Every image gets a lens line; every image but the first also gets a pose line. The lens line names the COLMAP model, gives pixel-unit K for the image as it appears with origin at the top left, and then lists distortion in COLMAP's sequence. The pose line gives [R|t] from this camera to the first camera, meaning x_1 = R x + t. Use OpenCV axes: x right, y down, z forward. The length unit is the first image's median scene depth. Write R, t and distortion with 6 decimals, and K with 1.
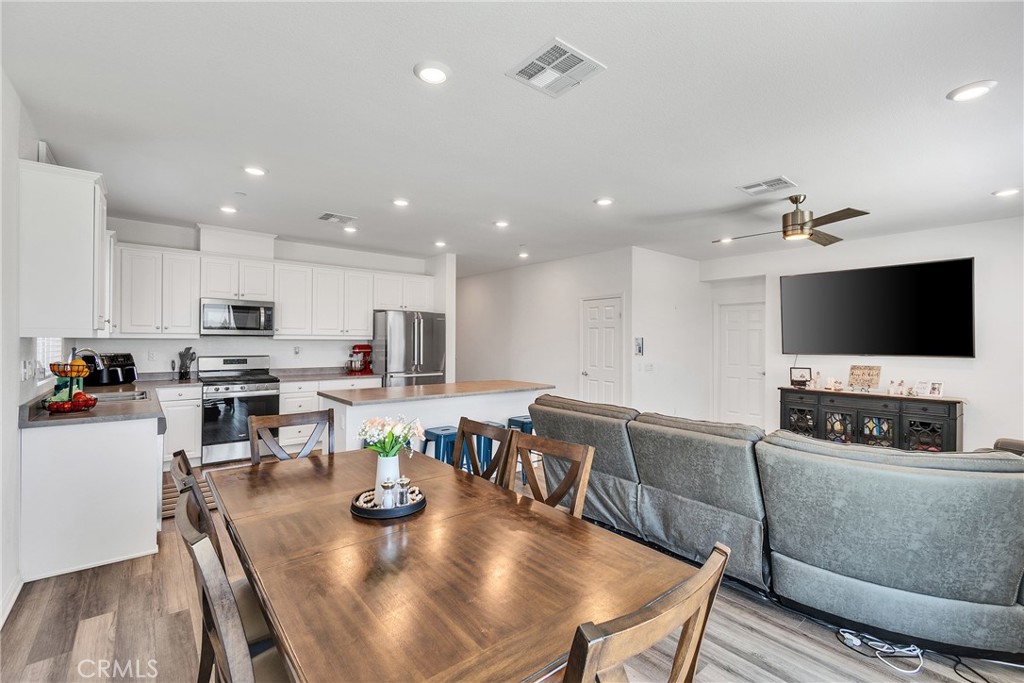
lens RADIAL K [[448.3, 0, 517.2], [0, 448.3, 337.9], [0, 0, 1]] dist [0.004749, -0.001364]
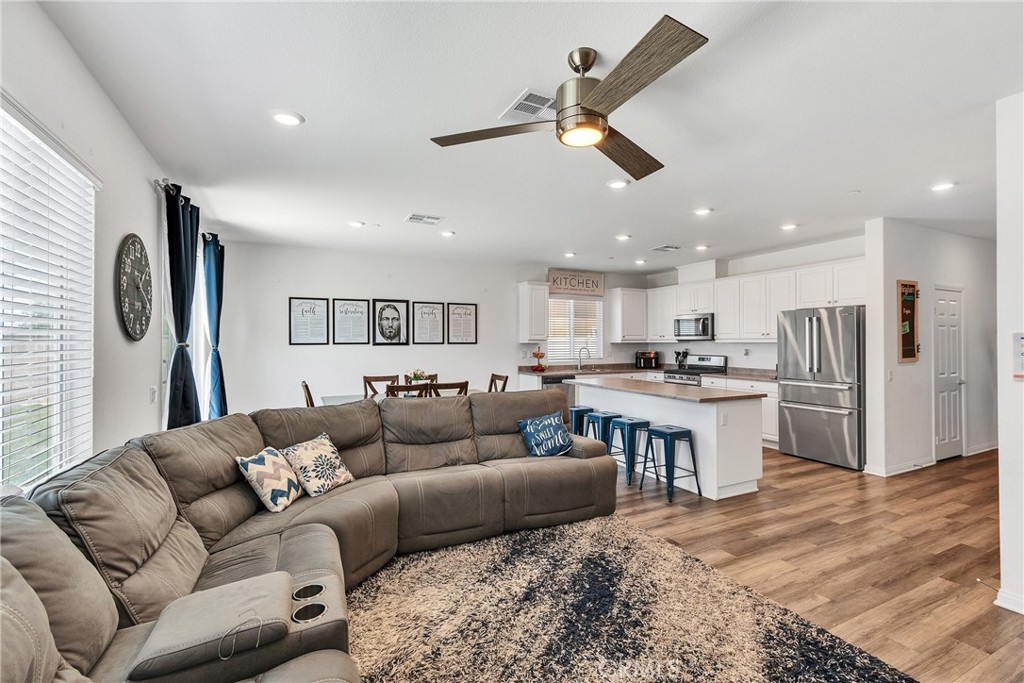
lens RADIAL K [[448.3, 0, 517.3], [0, 448.3, 338.3], [0, 0, 1]] dist [0.004749, -0.001364]
pose [[-0.227107, -0.014271, -0.973765, 0.840078], [0.007479, 0.999838, -0.016397, 0.007600], [0.973841, -0.011007, -0.226964, 0.778949]]
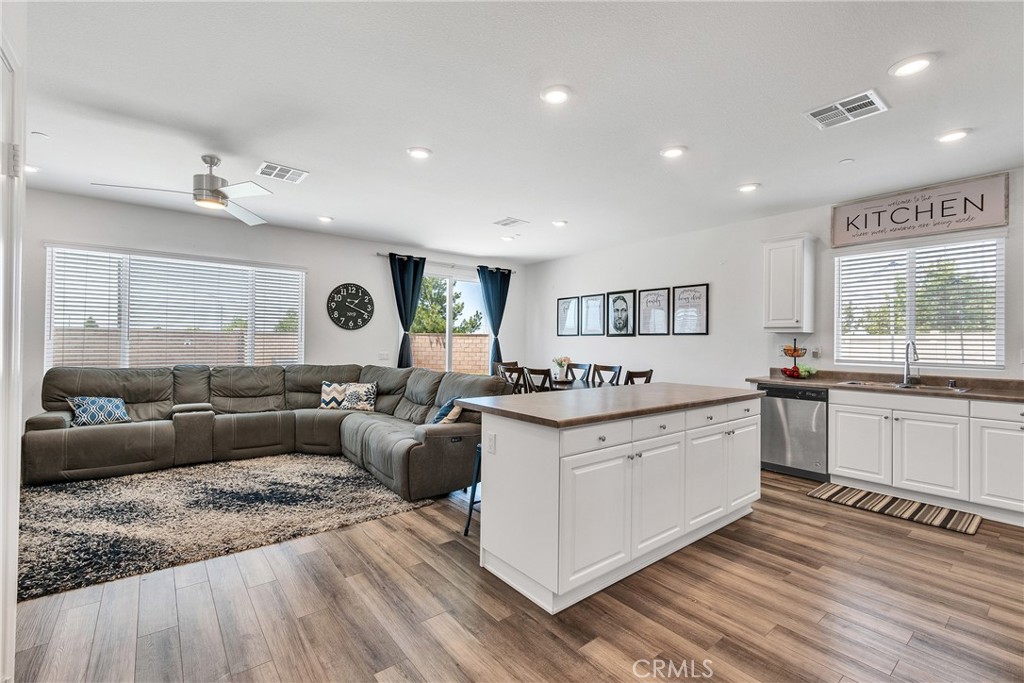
lens RADIAL K [[448.3, 0, 514.6], [0, 448.3, 338.7], [0, 0, 1]] dist [0.004749, -0.001364]
pose [[-0.999761, -0.015827, 0.015065, 0.001481], [-0.016039, 0.999773, -0.014027, 0.032074], [-0.014839, -0.014266, -0.999788, 1.402771]]
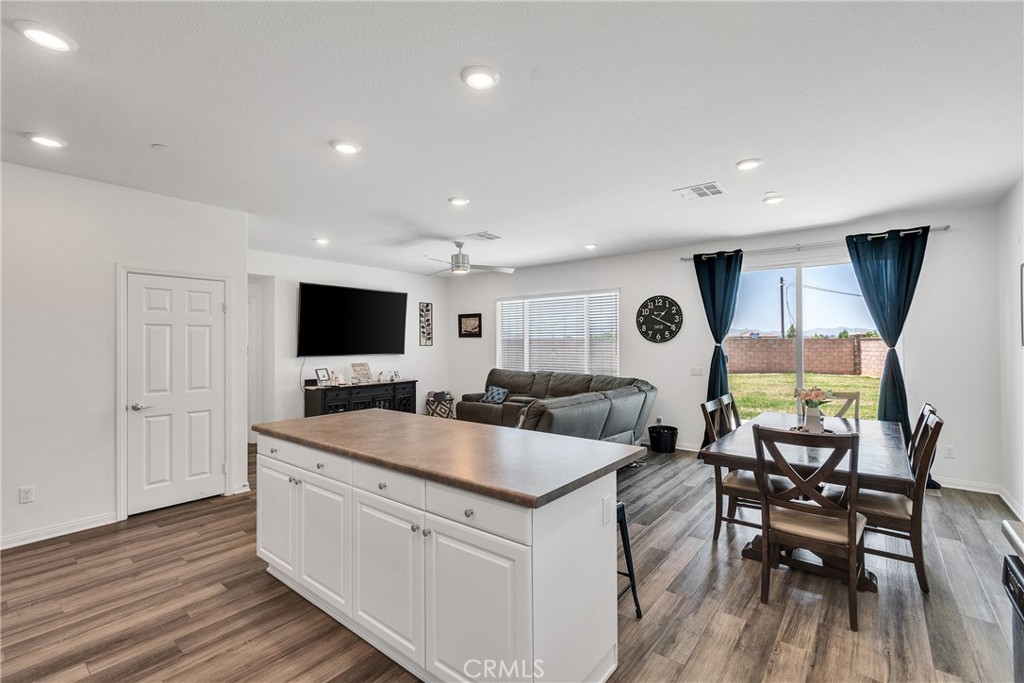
lens RADIAL K [[448.3, 0, 517.0], [0, 448.3, 339.3], [0, 0, 1]] dist [0.004749, -0.001364]
pose [[-0.202097, 0.003169, 0.979360, -0.602899], [-0.003962, 0.999984, -0.004054, -0.003277], [-0.979358, -0.004699, -0.202081, 0.831565]]
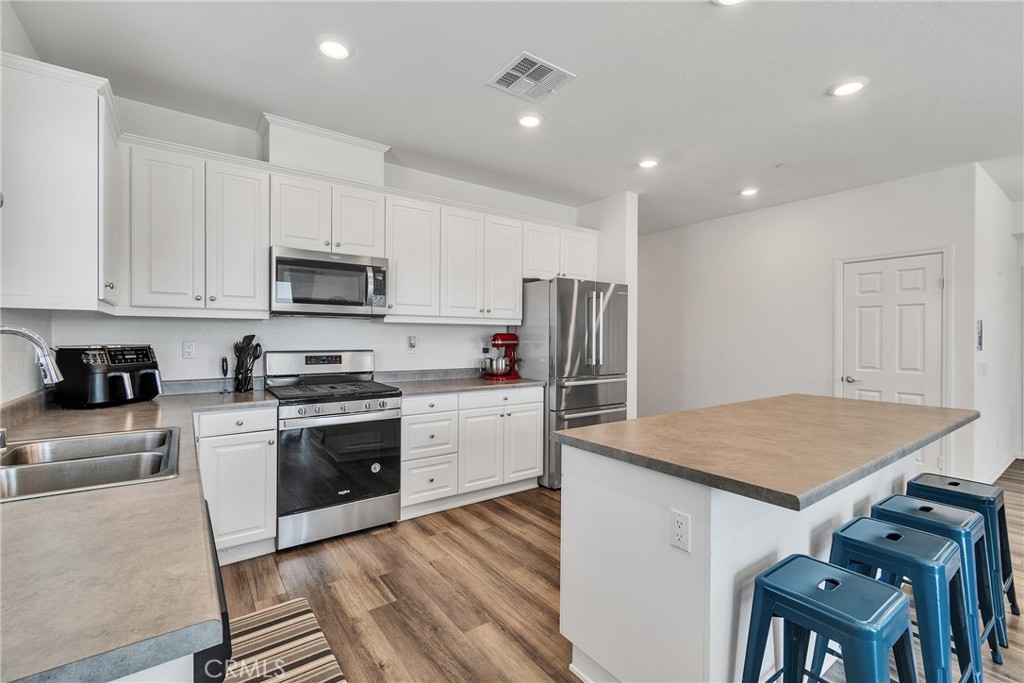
lens RADIAL K [[448.3, 0, 516.0], [0, 448.3, 337.8], [0, 0, 1]] dist [0.004749, -0.001364]
pose [[0.998003, -0.001421, -0.063152, -0.345967], [0.001874, 0.999973, 0.007117, 0.020249], [0.063141, -0.007221, 0.997979, 0.436822]]
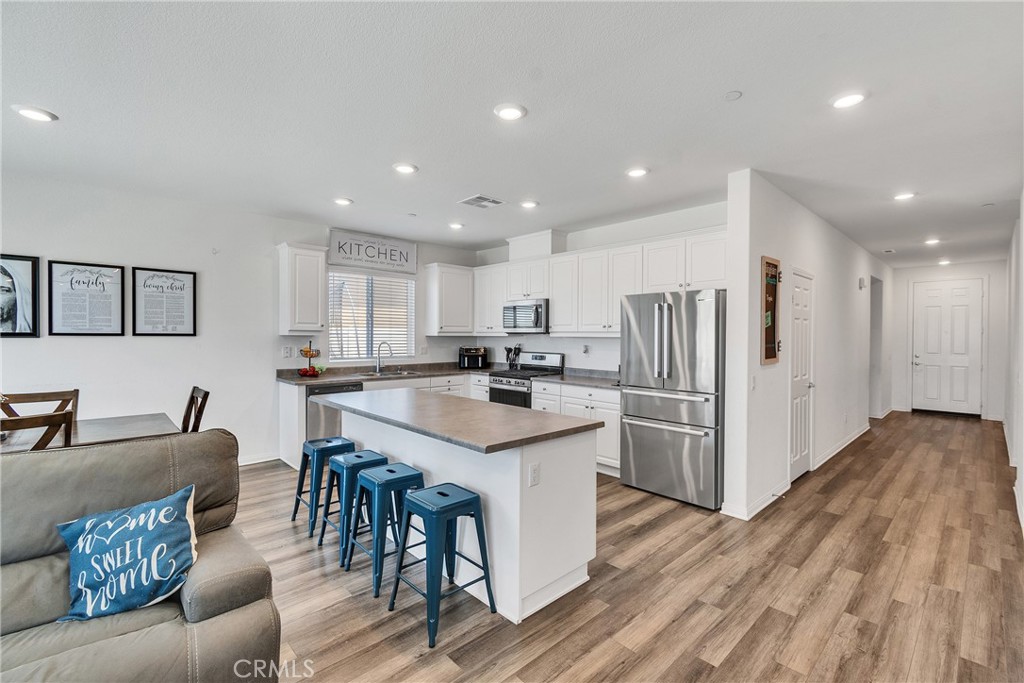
lens RADIAL K [[448.3, 0, 516.2], [0, 448.3, 339.1], [0, 0, 1]] dist [0.004749, -0.001364]
pose [[0.067216, 0.003117, -0.997734, 0.447161], [0.000789, 0.999995, 0.003177, 0.005045], [0.997738, -0.001001, 0.067213, 0.898815]]
